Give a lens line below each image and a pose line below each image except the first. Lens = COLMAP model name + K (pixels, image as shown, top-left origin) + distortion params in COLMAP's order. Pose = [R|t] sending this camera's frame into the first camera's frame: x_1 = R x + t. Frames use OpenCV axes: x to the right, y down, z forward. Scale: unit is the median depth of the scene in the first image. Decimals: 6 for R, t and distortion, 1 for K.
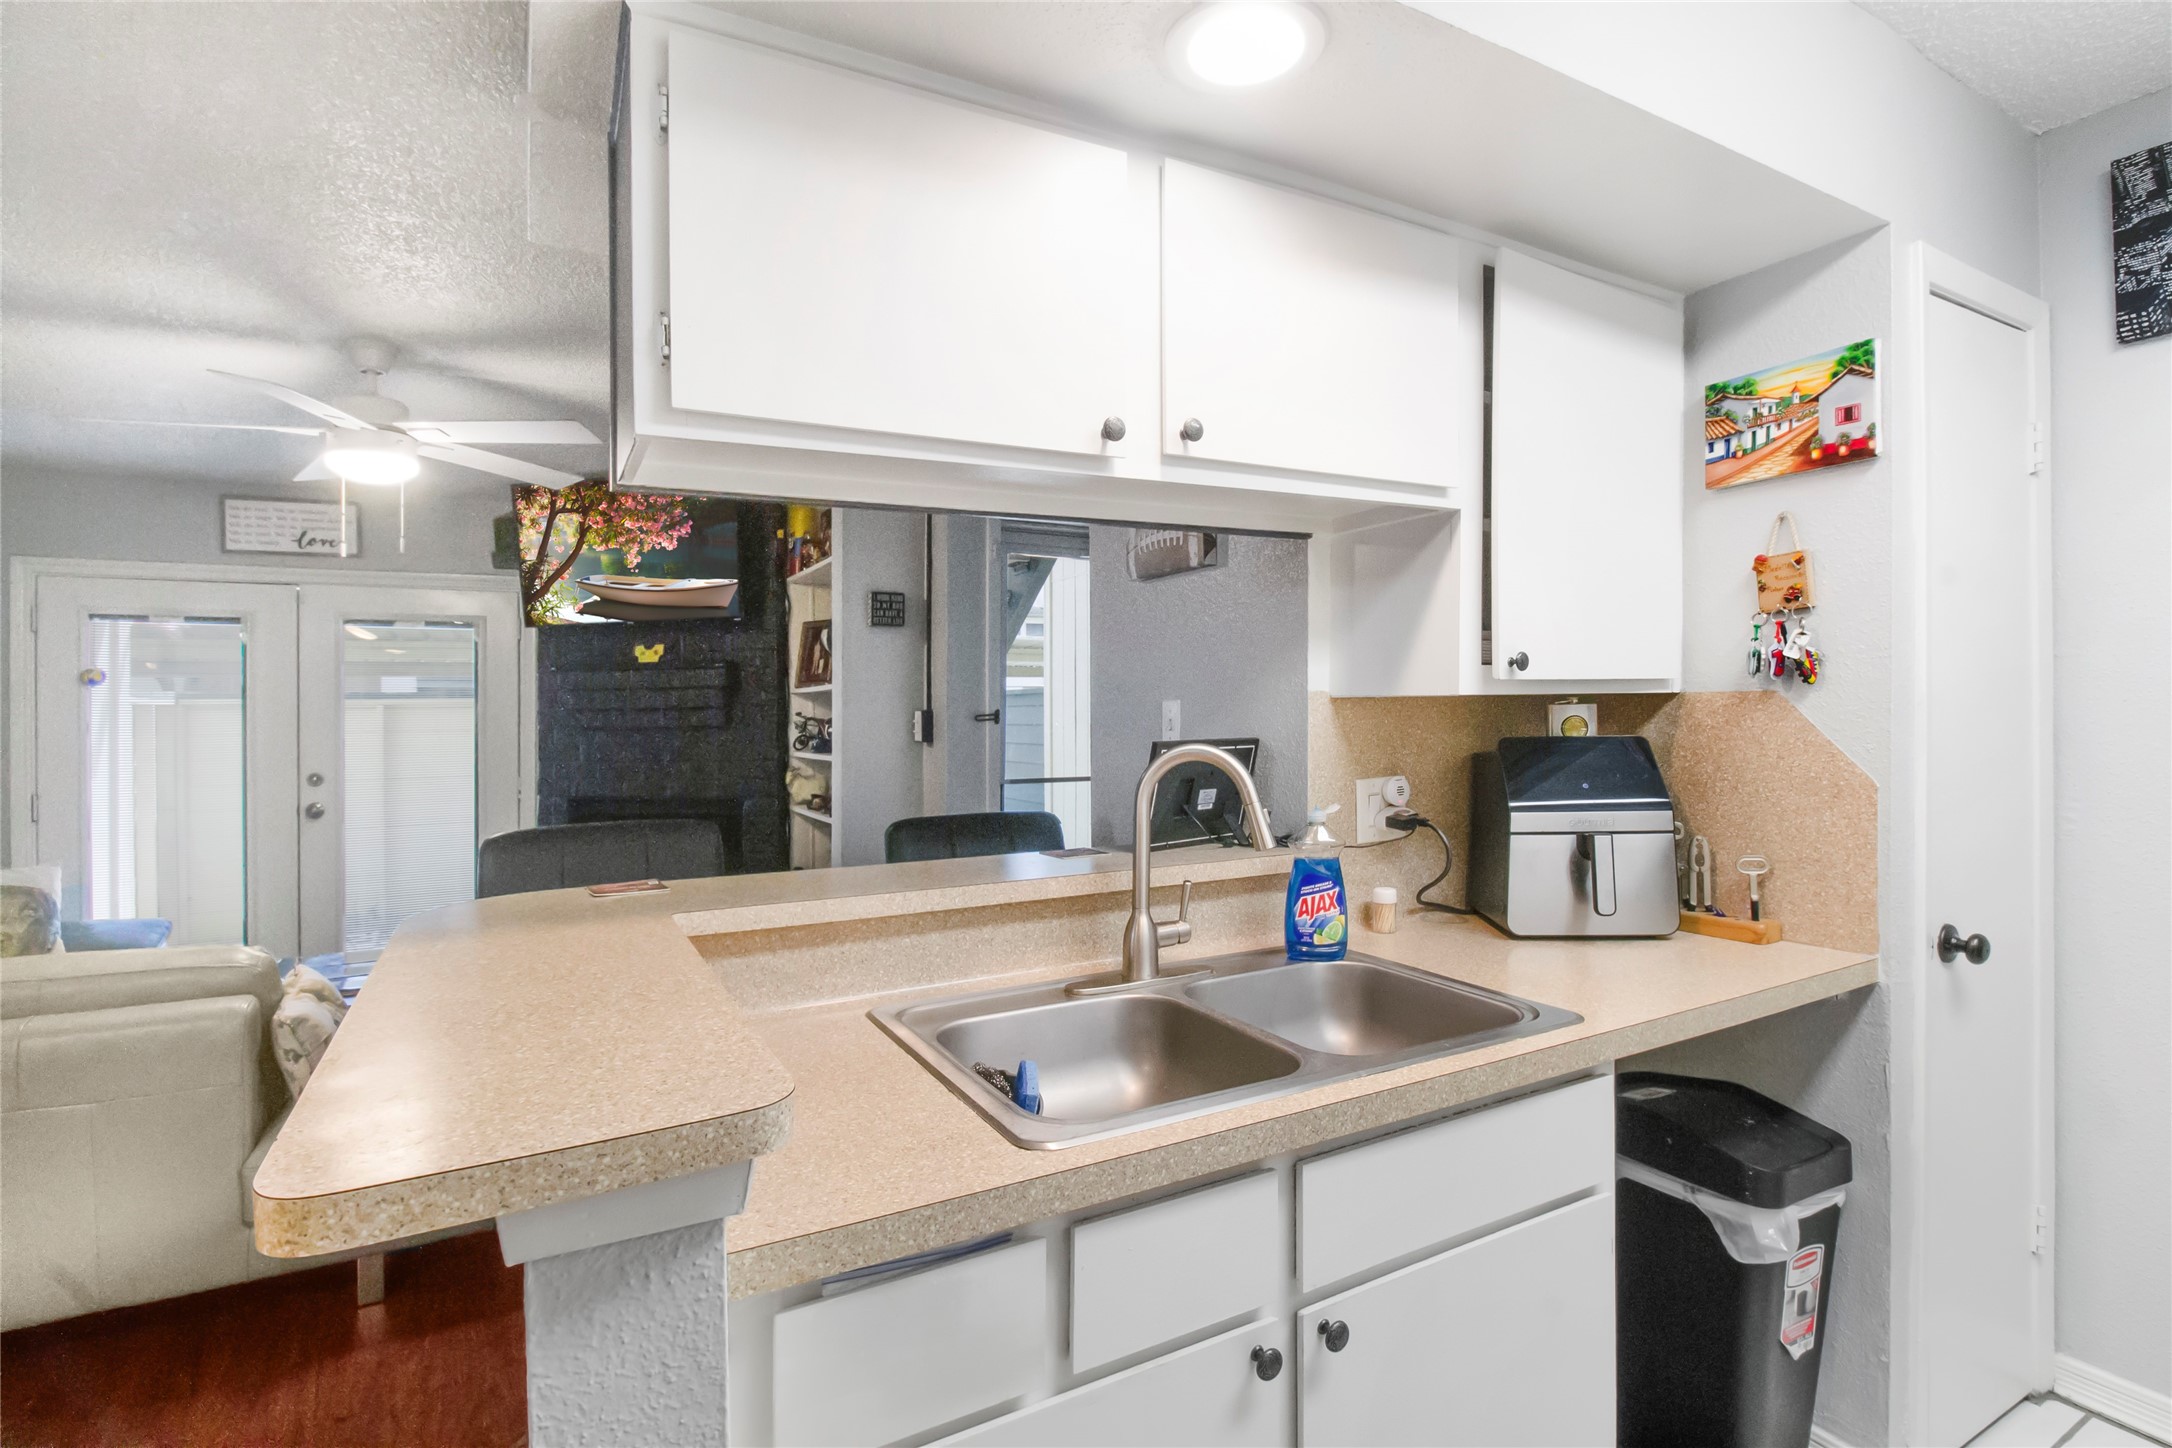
lens RADIAL K [[1027.7, 0, 1093.0], [0, 1027.7, 710.8], [0, 0, 1]] dist [0.002007, -0.013290]
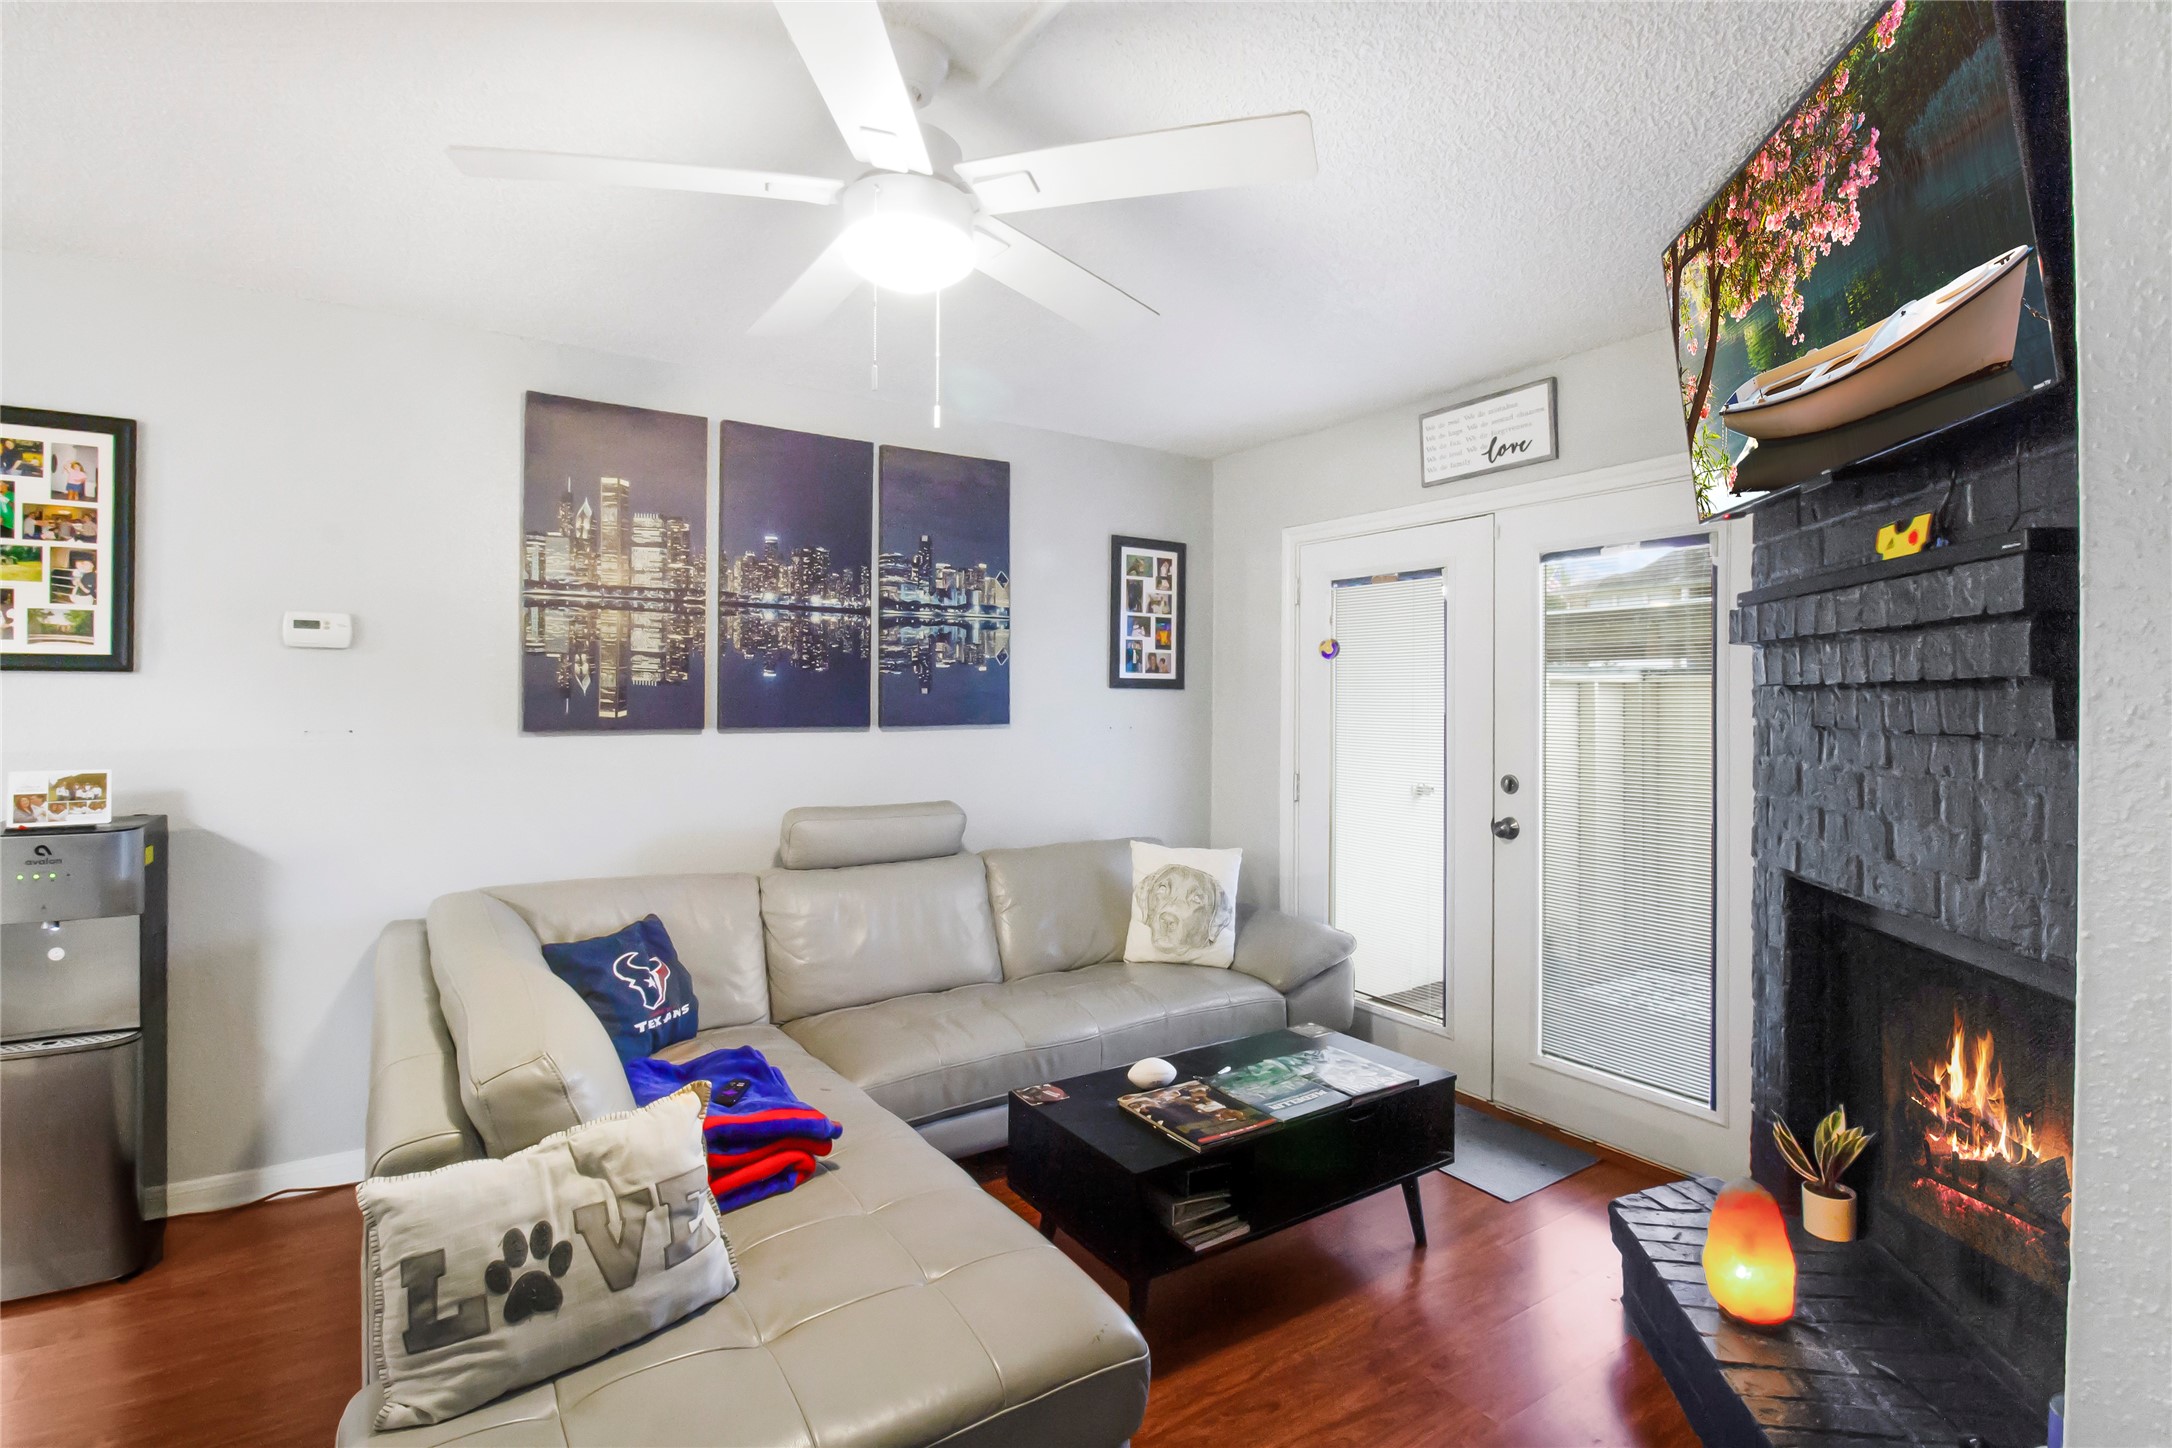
lens RADIAL K [[1039.4, 0, 1135.2], [0, 1039.4, 694.3], [0, 0, 1]] dist [-0.002009, -0.012858]
pose [[0.100114, 0.006772, -0.994953, -0.161381], [-0.006817, 0.999958, 0.006120, 0.005067], [0.994953, 0.006170, 0.100156, 1.592138]]
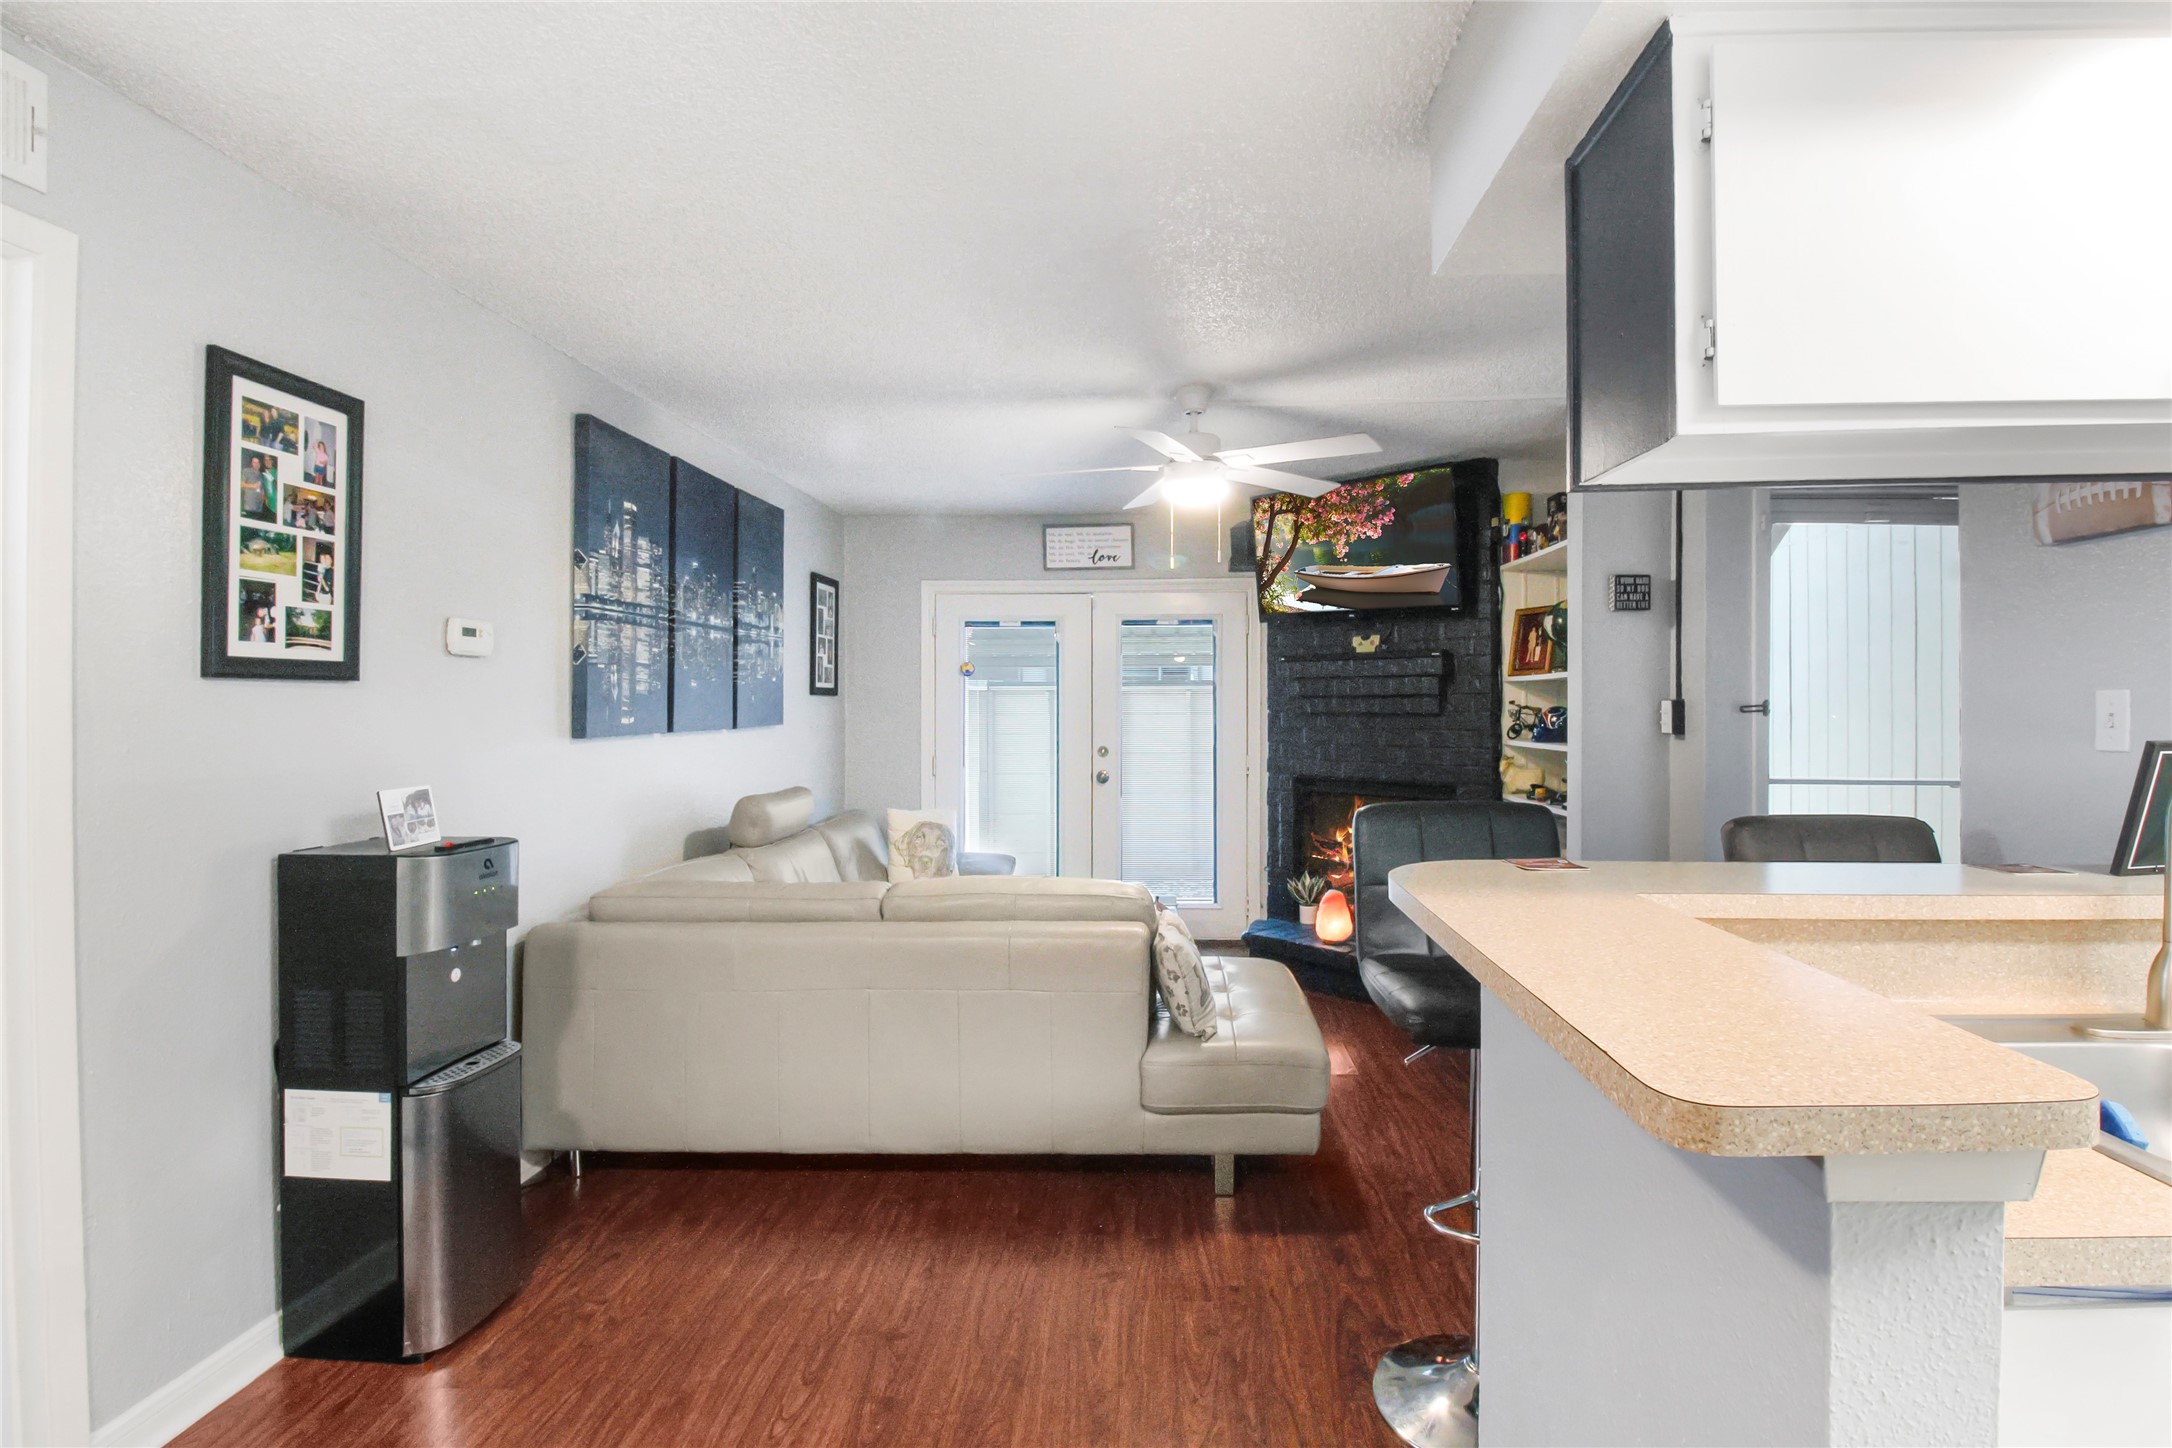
lens RADIAL K [[1039.4, 0, 1135.2], [0, 1039.4, 694.3], [0, 0, 1]] dist [-0.002009, -0.012858]
pose [[0.859747, 0.007370, -0.510668, -0.218763], [-0.009823, 0.999950, -0.002107, 0.002311], [0.510627, 0.006827, 0.859776, -0.113807]]
